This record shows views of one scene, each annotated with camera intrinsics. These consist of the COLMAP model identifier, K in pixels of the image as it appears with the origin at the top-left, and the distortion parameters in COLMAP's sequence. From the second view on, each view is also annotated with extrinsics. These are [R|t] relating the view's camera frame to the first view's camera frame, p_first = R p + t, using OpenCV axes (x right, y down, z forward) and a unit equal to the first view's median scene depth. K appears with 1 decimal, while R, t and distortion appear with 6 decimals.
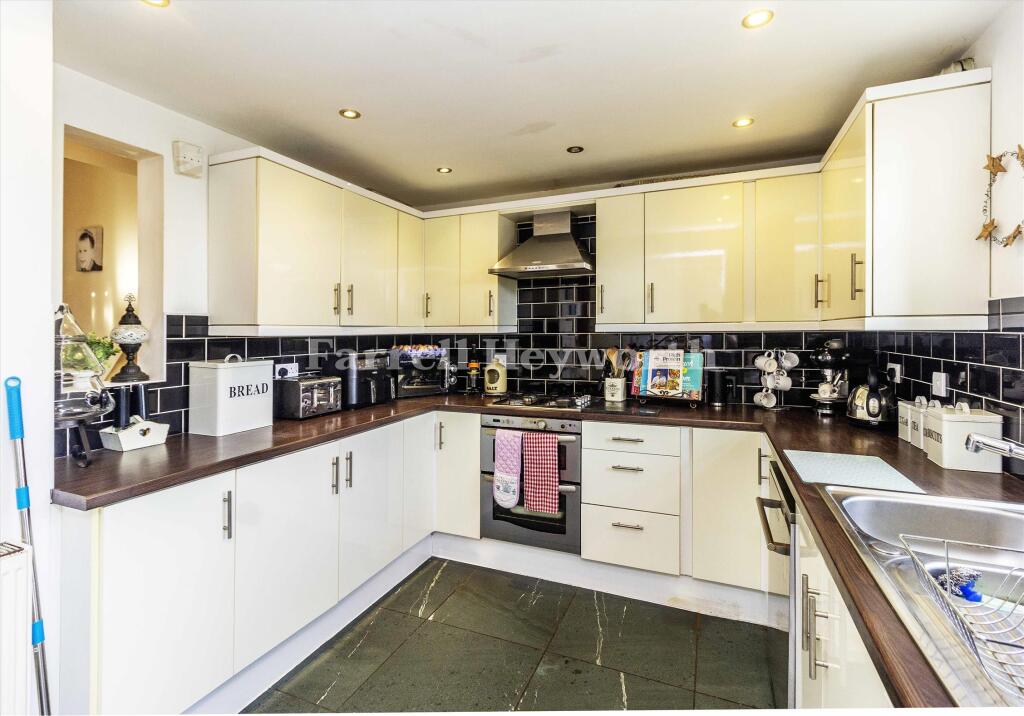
lens RADIAL K [[486.4, 0, 510.2], [0, 486.4, 336.4], [0, 0, 1]] dist [-0.001642, 0.000253]
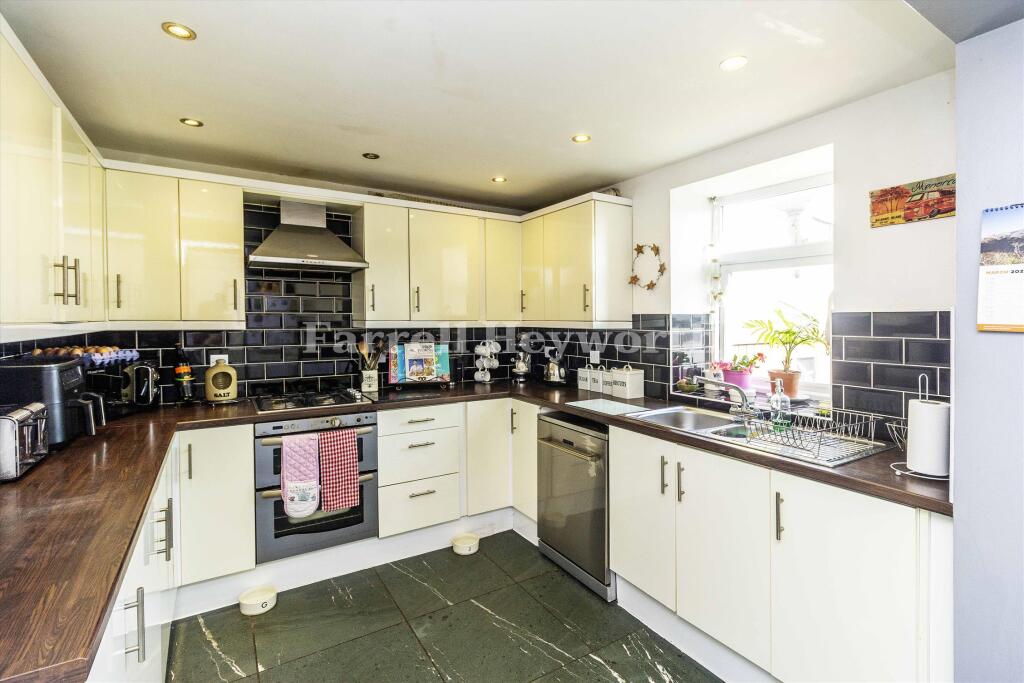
lens RADIAL K [[470.4, 0, 511.0], [0, 470.4, 328.6], [0, 0, 1]] dist [0.001948, 0.000403]
pose [[0.578068, -0.010588, 0.815920, -0.514141], [0.000650, 0.999921, 0.012515, -0.022121], [-0.815988, -0.006704, 0.578030, 0.153483]]
